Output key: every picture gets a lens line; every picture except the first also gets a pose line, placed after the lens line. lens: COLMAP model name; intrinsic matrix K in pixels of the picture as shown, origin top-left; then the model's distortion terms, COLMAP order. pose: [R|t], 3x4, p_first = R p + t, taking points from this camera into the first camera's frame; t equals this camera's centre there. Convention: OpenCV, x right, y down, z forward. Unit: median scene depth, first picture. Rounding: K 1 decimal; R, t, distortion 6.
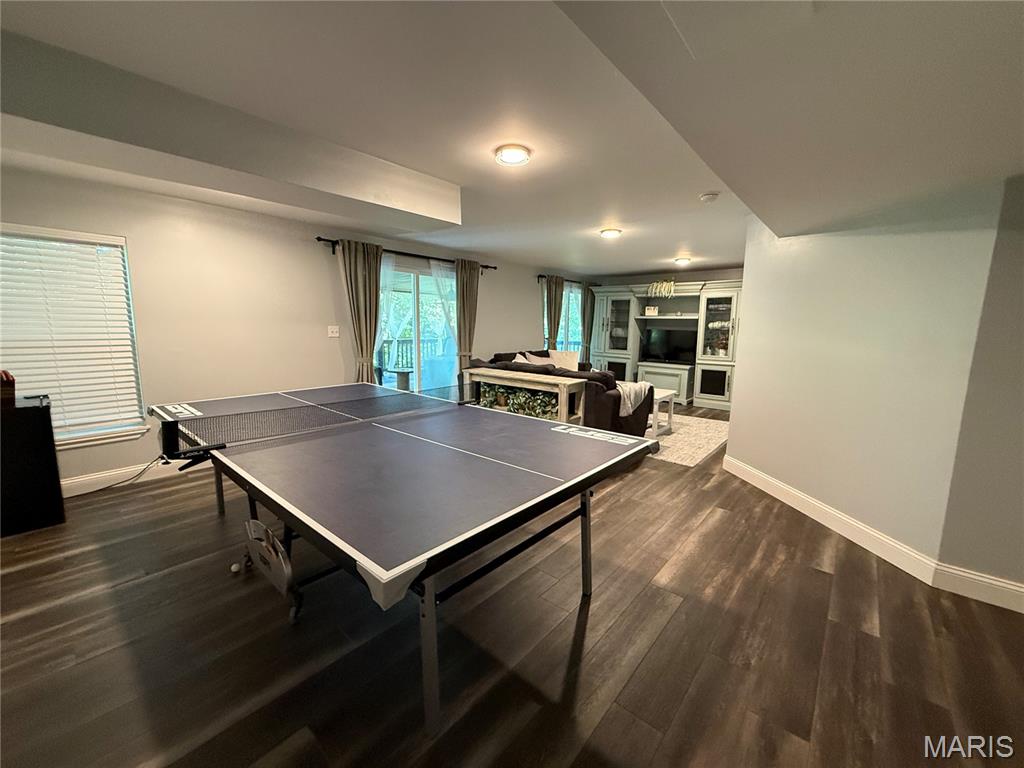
lens RADIAL K [[409.5, 0, 509.9], [0, 409.5, 383.0], [0, 0, 1]] dist [-0.000407, -0.000014]
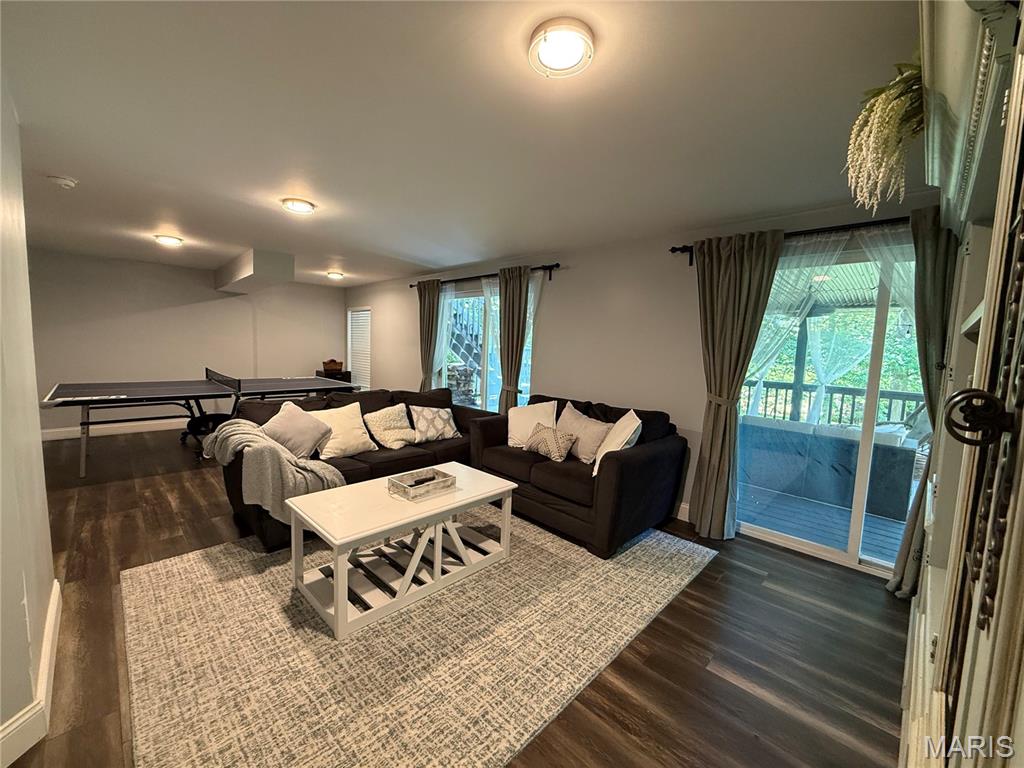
lens RADIAL K [[409.5, 0, 509.9], [0, 409.5, 383.0], [0, 0, 1]] dist [-0.000407, -0.000014]
pose [[-0.075174, 0.077662, -0.994142, 0.561997], [-0.177178, 0.980059, 0.089960, -0.127209], [0.981304, 0.182902, -0.059915, 0.887885]]
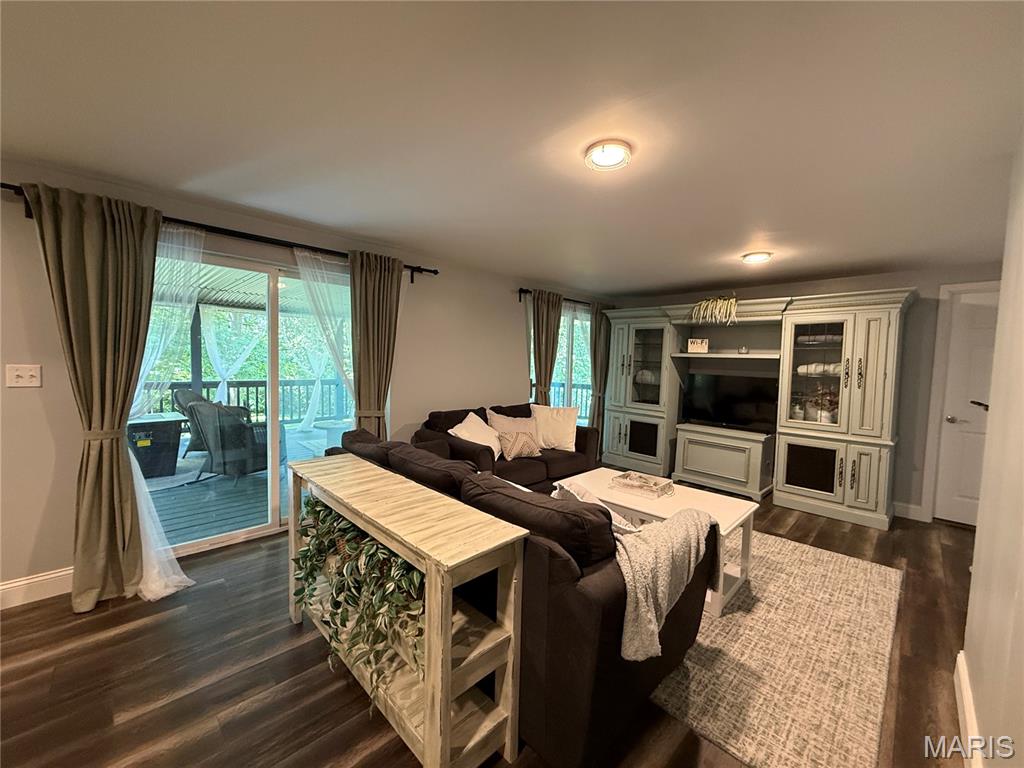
lens RADIAL K [[409.5, 0, 509.9], [0, 409.5, 383.0], [0, 0, 1]] dist [-0.000407, -0.000014]
pose [[0.996396, 0.018353, -0.082817, 0.114623], [-0.025487, 0.995975, -0.085932, -0.058898], [0.080906, 0.087733, 0.992853, 0.369806]]
